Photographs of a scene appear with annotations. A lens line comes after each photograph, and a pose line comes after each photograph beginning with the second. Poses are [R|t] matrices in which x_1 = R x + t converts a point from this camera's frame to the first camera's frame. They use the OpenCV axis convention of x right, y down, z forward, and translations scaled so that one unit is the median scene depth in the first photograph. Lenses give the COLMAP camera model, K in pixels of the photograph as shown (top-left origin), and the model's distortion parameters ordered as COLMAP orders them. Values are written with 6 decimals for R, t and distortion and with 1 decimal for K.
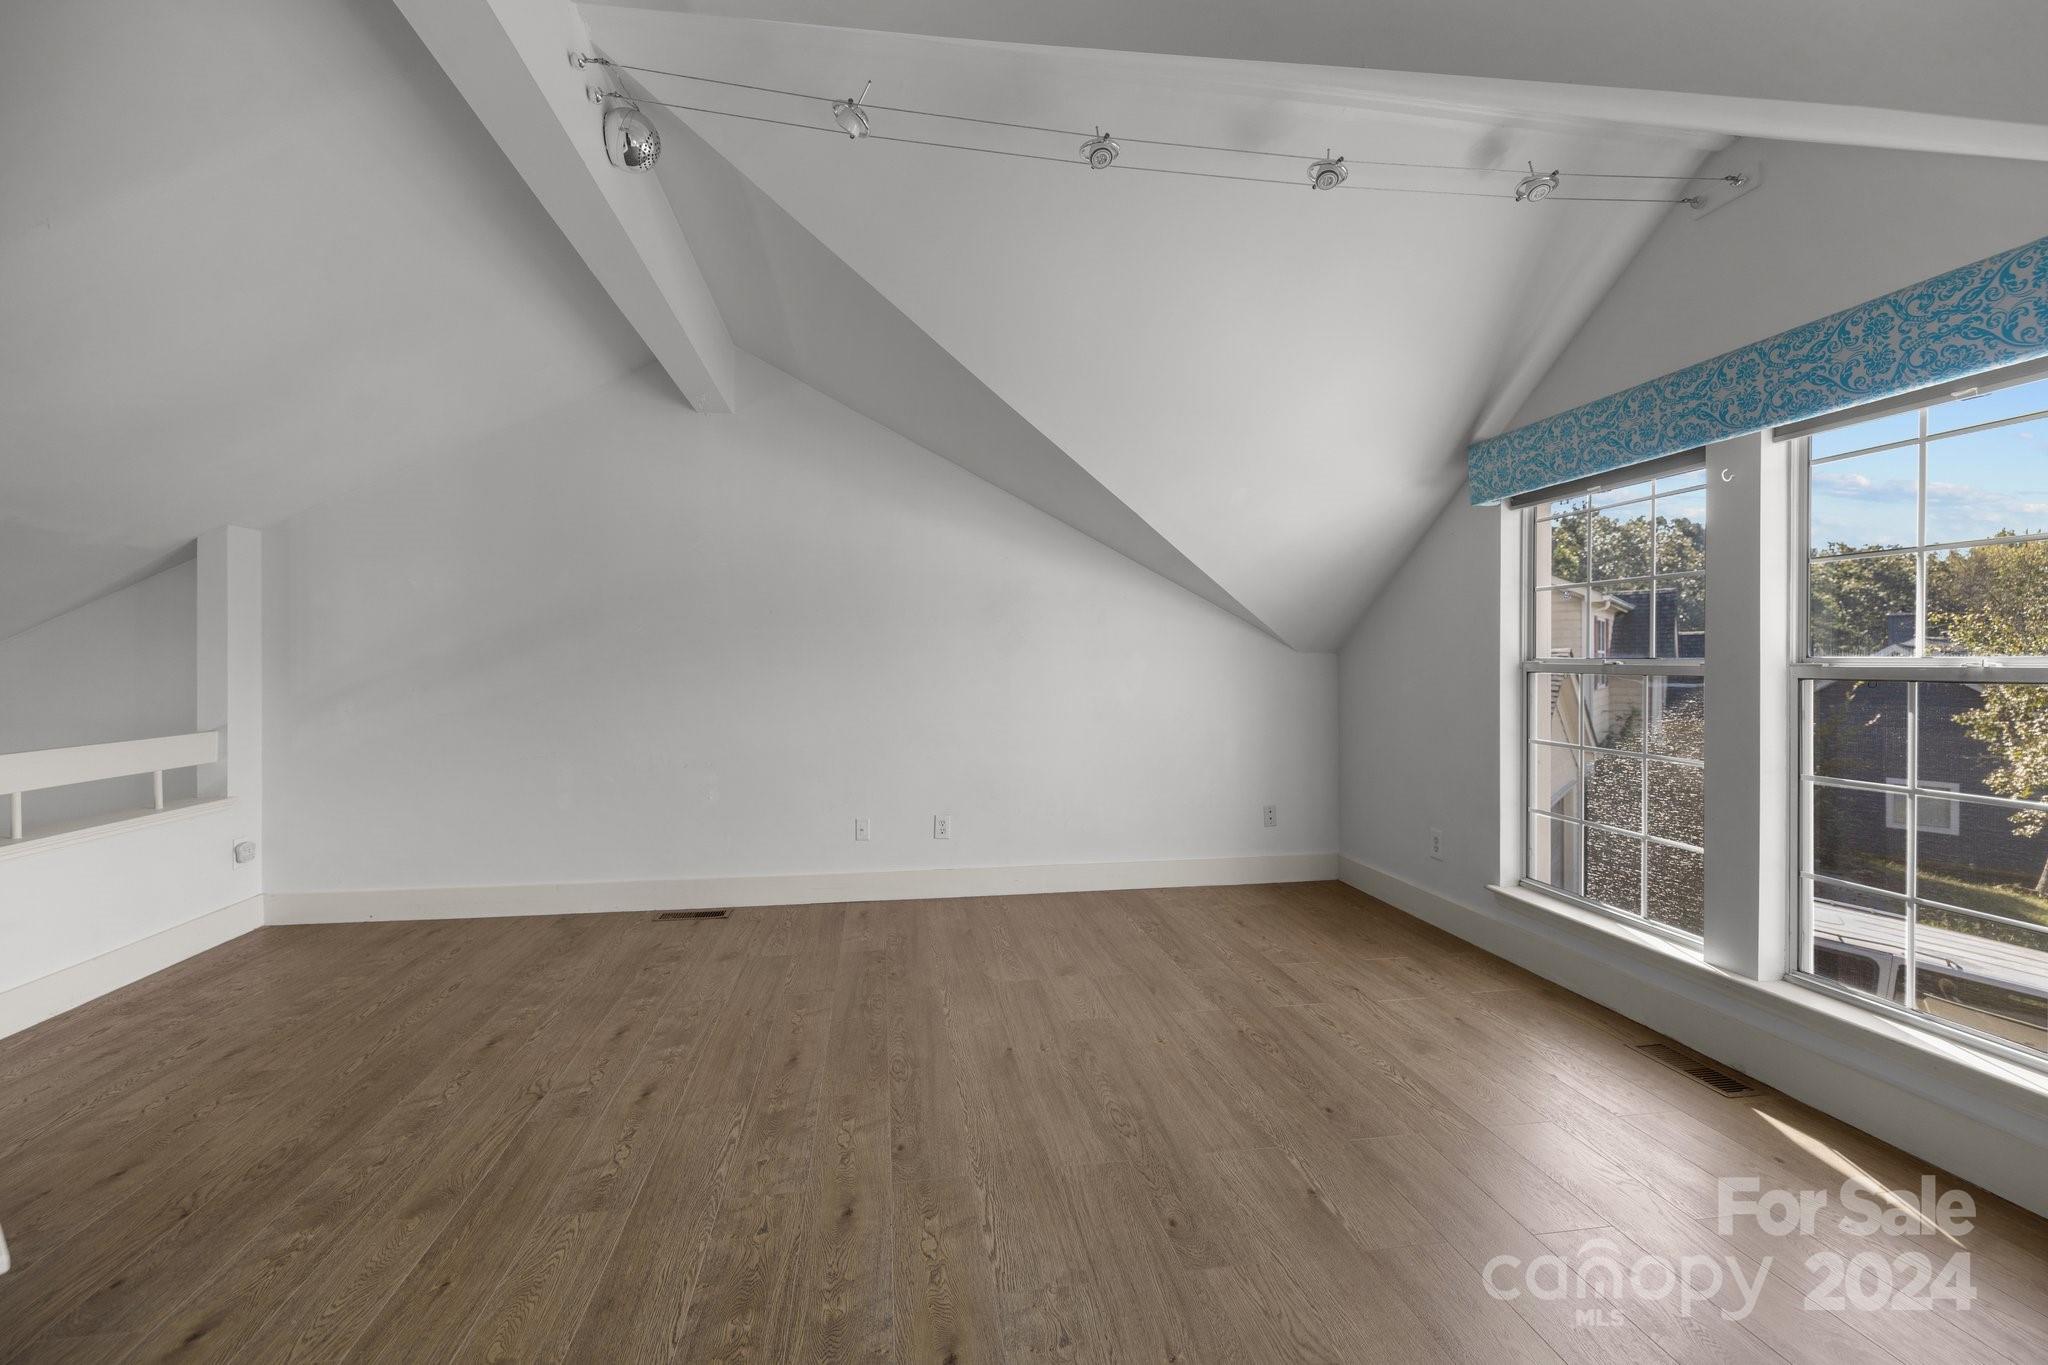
lens RADIAL K [[862.1, 0, 1013.5], [0, 862.1, 673.3], [0, 0, 1]] dist [-0.000795, -0.000154]
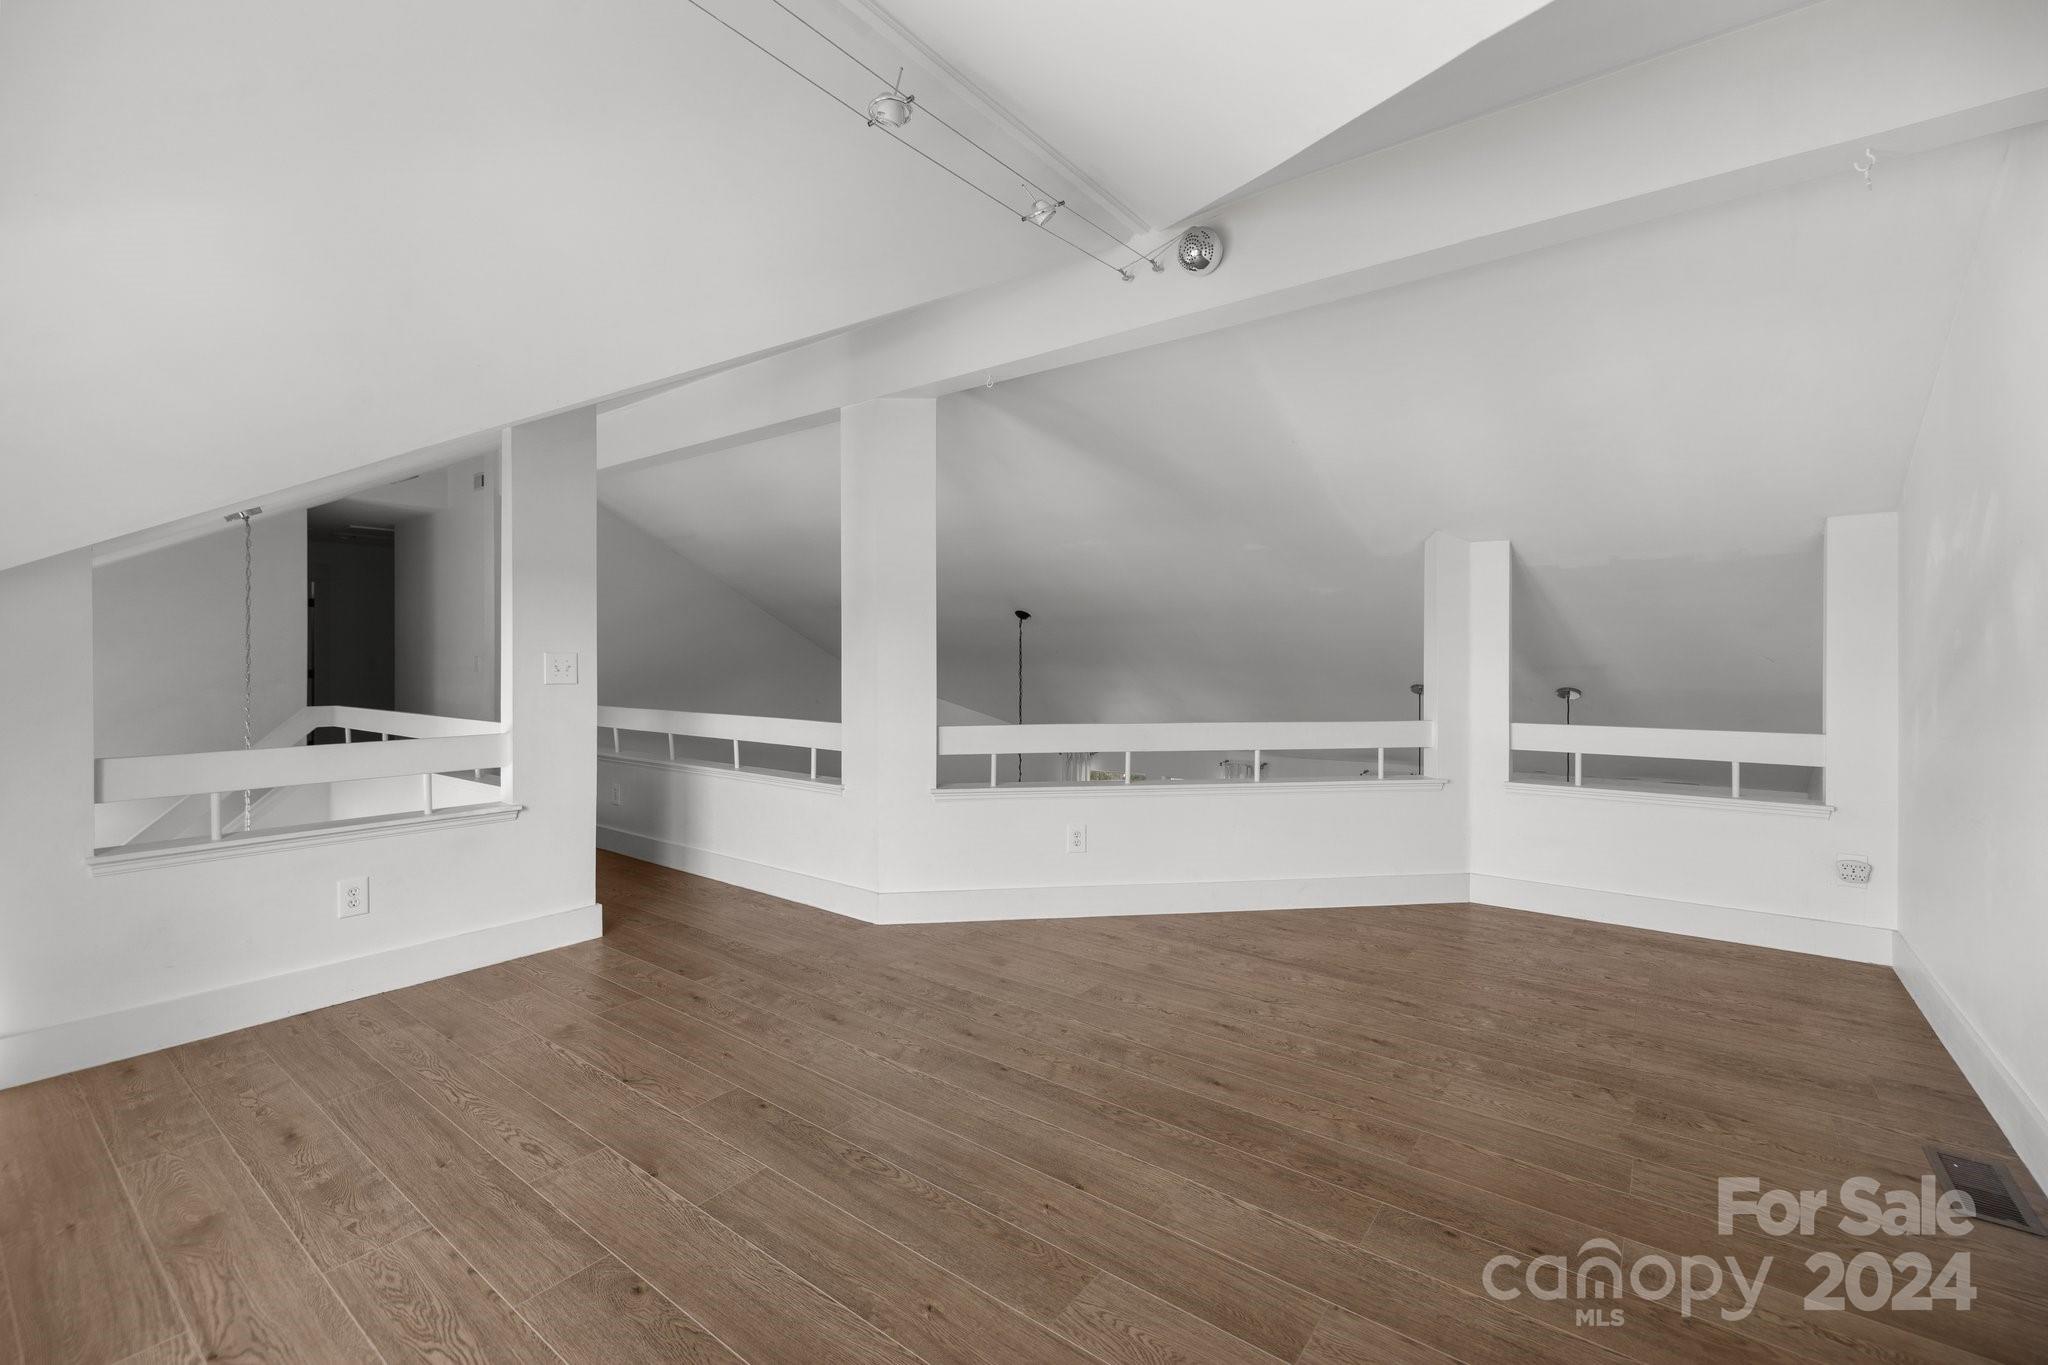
lens RADIAL K [[862.1, 0, 1013.5], [0, 862.1, 673.3], [0, 0, 1]] dist [-0.000795, -0.000154]
pose [[-0.721512, 0.008742, -0.692347, 0.619296], [-0.011667, 0.999625, 0.024780, -0.024955], [0.692303, 0.025957, -0.721139, 1.686478]]
